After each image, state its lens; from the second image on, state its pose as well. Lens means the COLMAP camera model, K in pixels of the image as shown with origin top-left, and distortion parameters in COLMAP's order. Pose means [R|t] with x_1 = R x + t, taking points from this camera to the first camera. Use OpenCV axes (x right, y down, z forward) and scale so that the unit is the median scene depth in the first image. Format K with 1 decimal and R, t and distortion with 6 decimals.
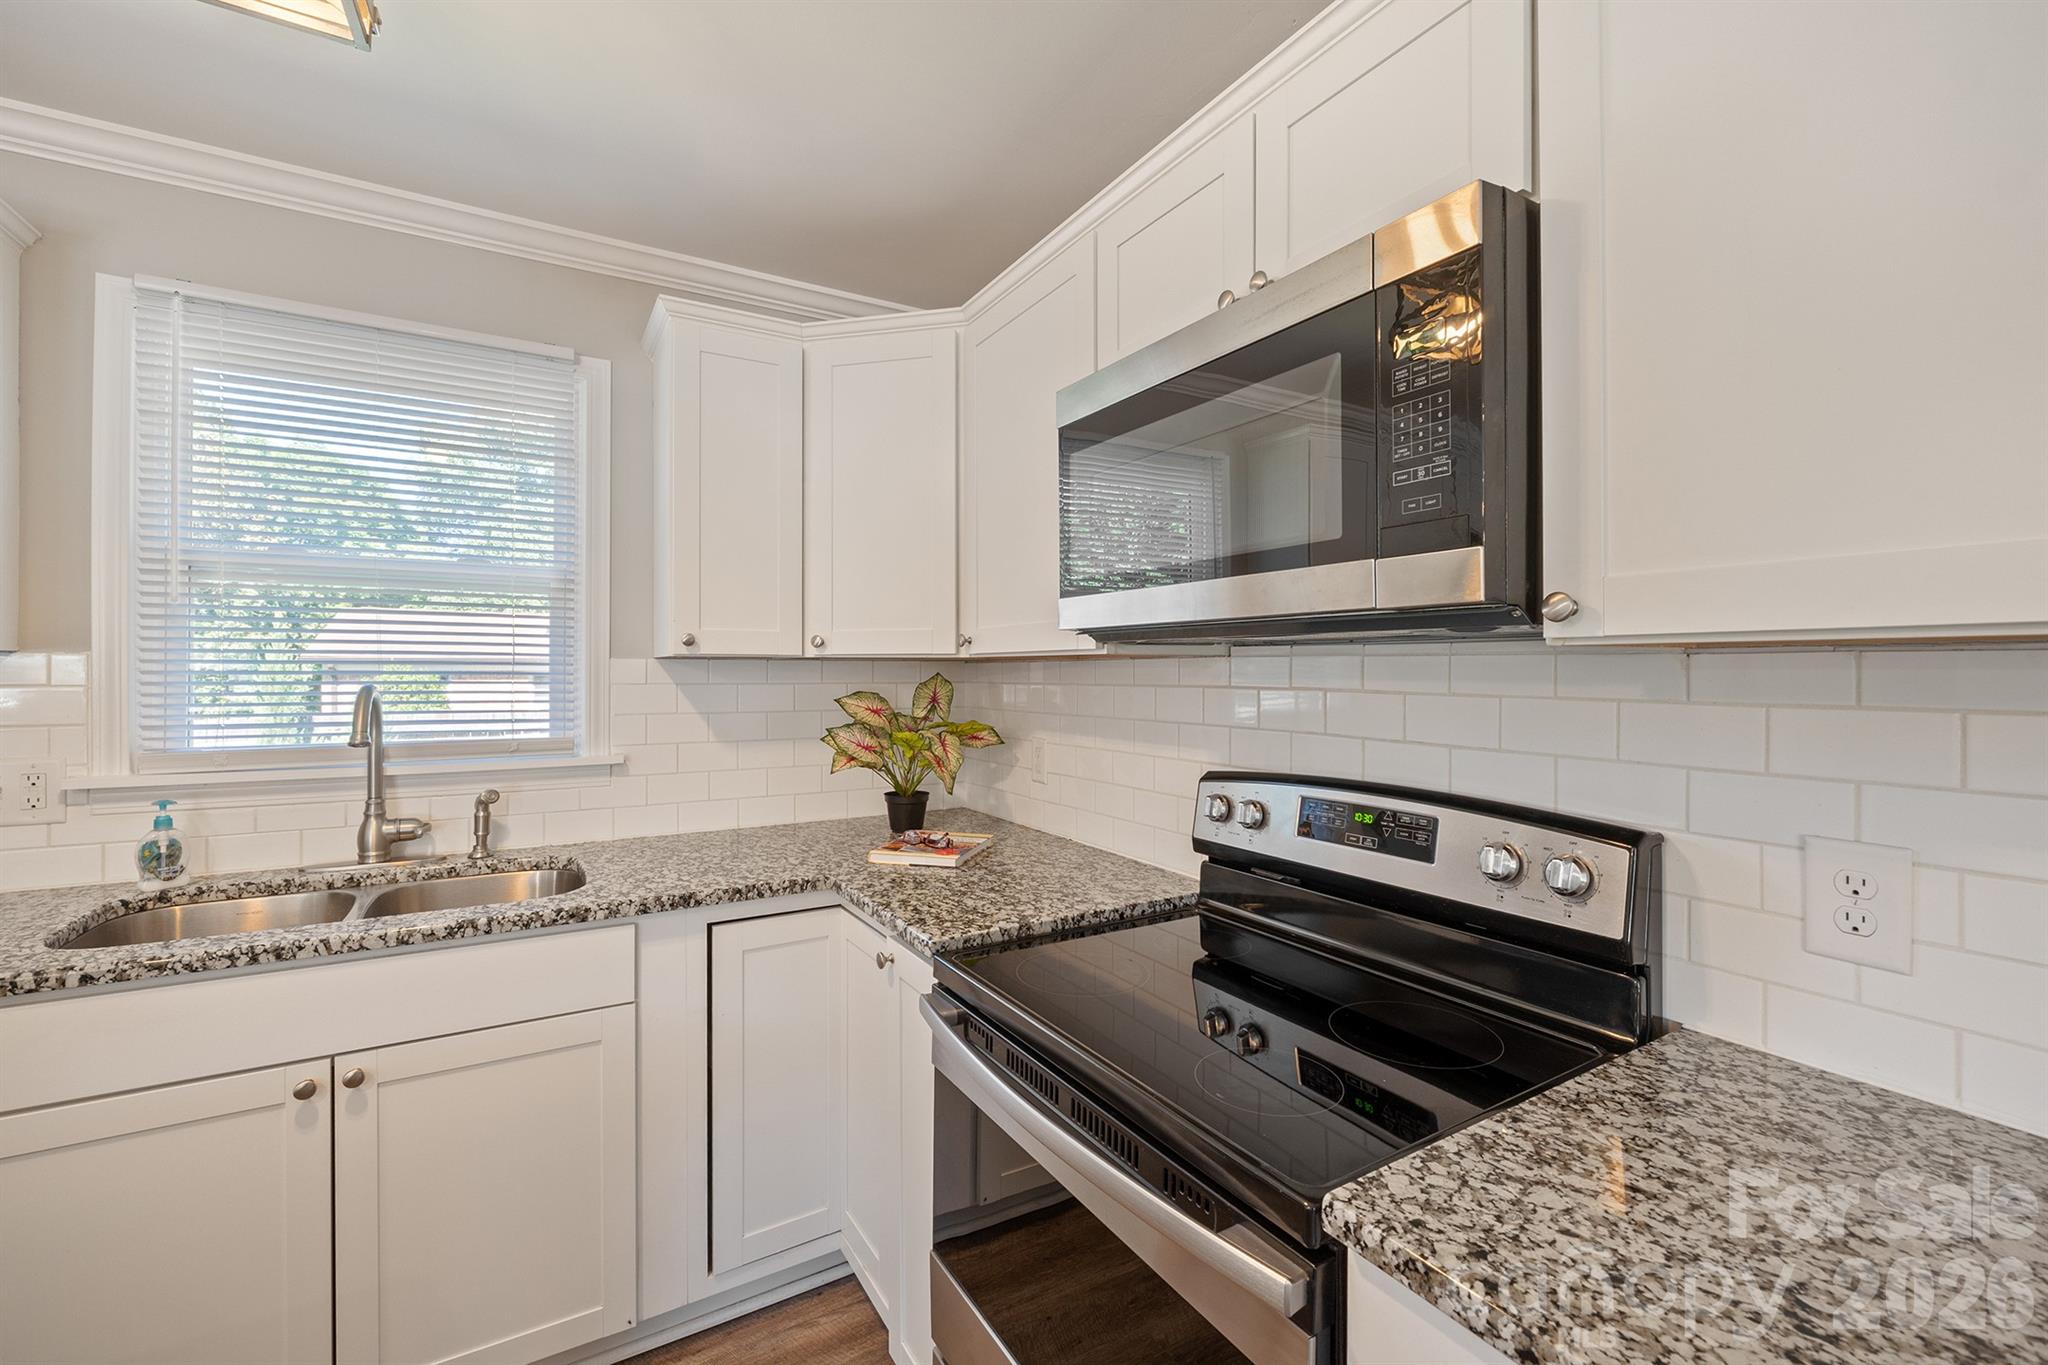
lens RADIAL K [[859.5, 0, 1034.6], [0, 859.5, 676.1], [0, 0, 1]] dist [-0.003079, -0.001935]
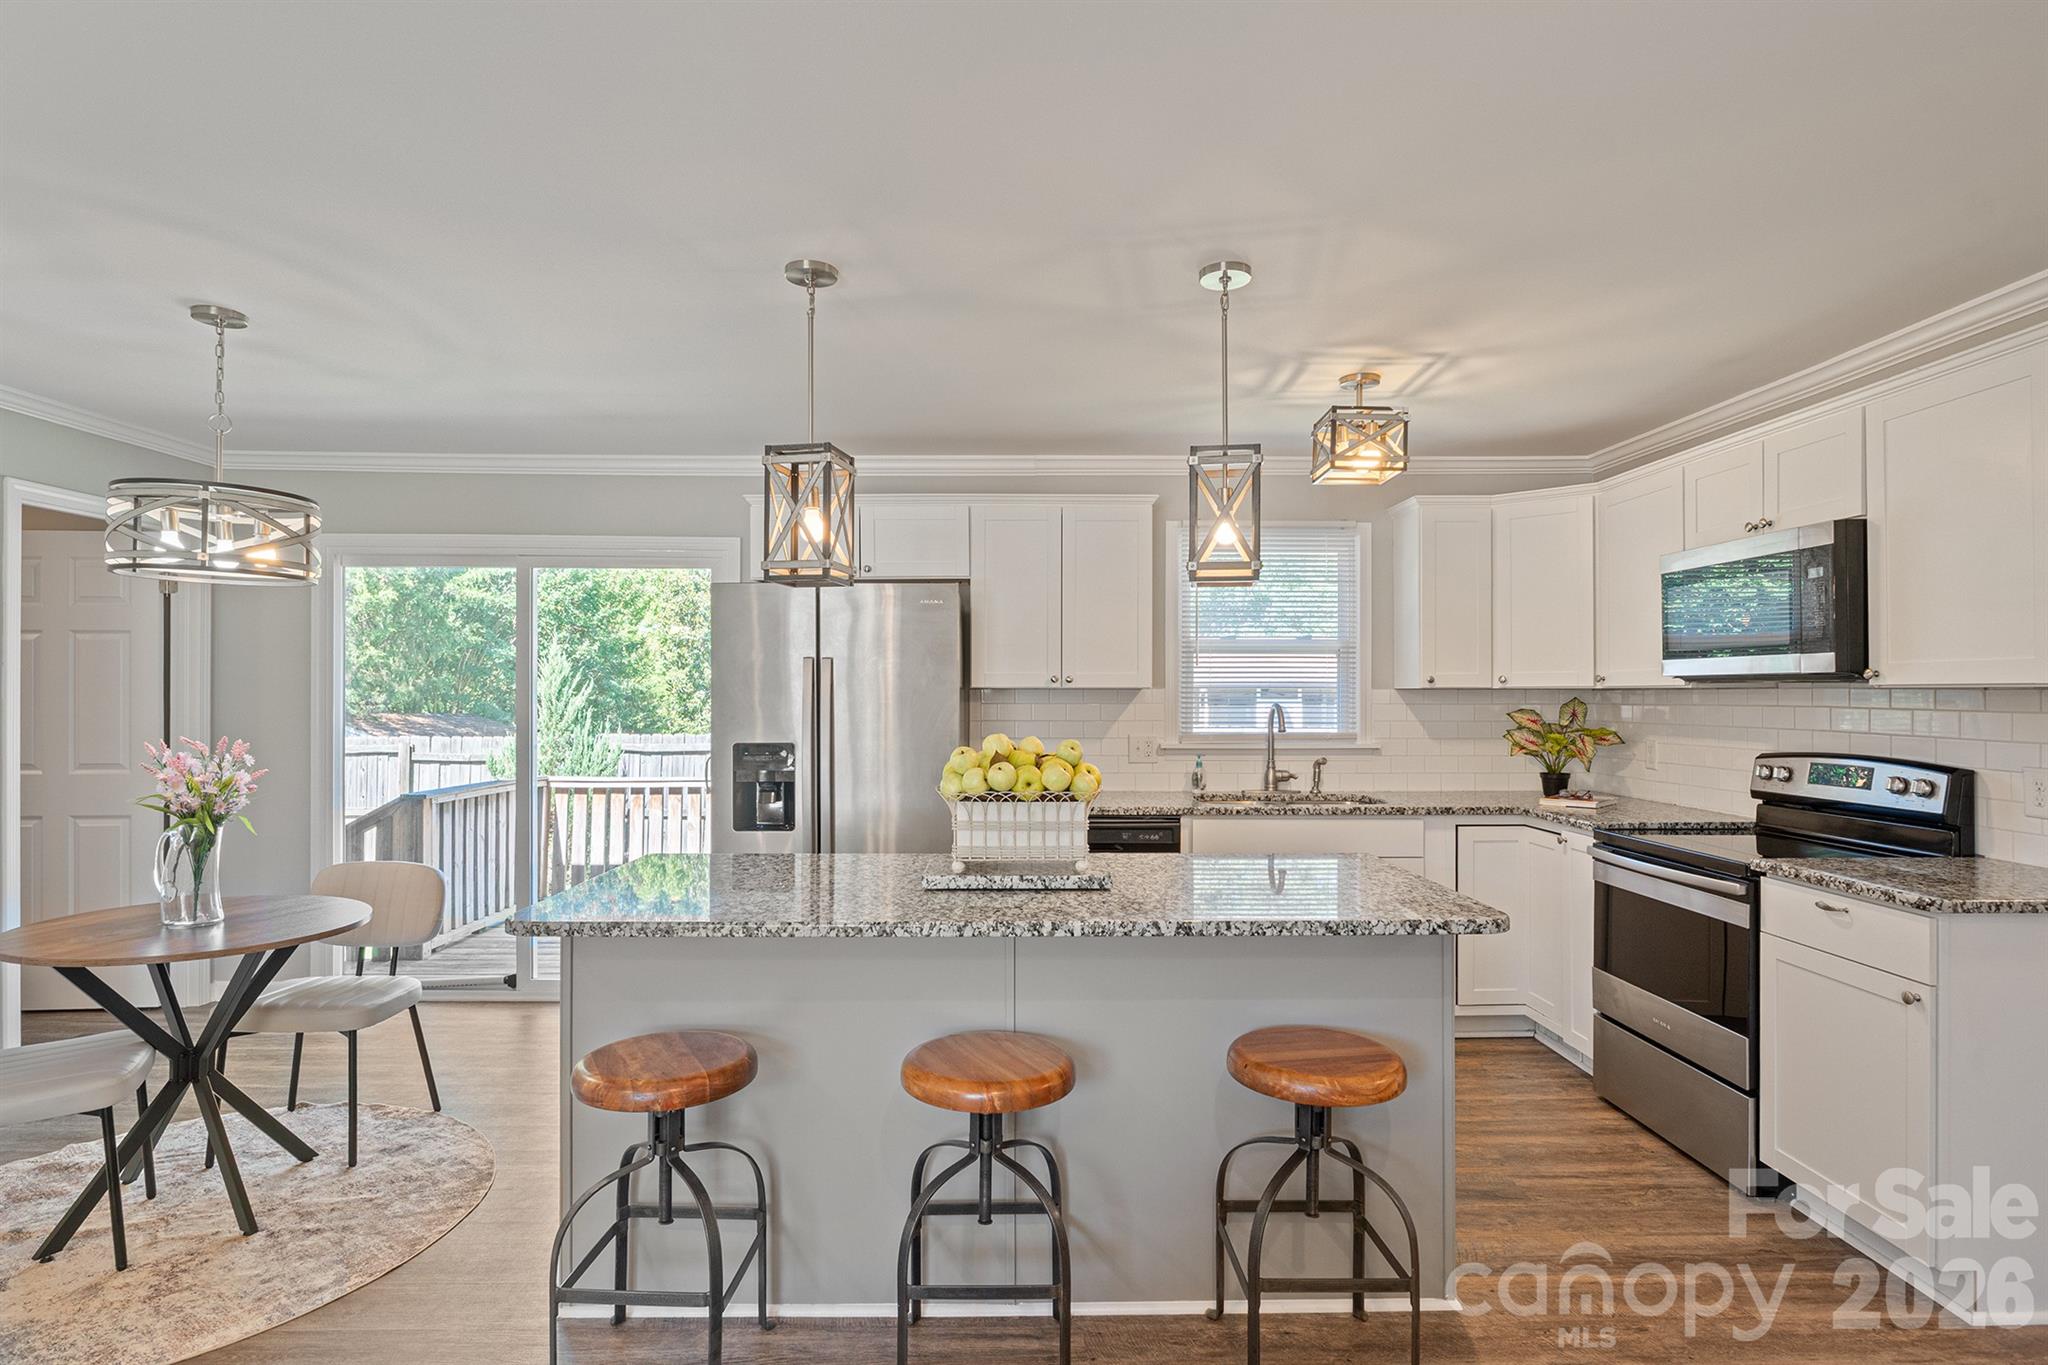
lens RADIAL K [[1068.2, 0, 1022.4], [0, 1068.2, 689.3], [0, 0, 1]] dist [-0.002293, -0.001445]
pose [[0.860573, -0.005425, -0.509298, 0.010764], [0.001329, 0.999964, -0.008406, -0.003547], [0.509325, 0.006557, 0.860549, -1.653692]]
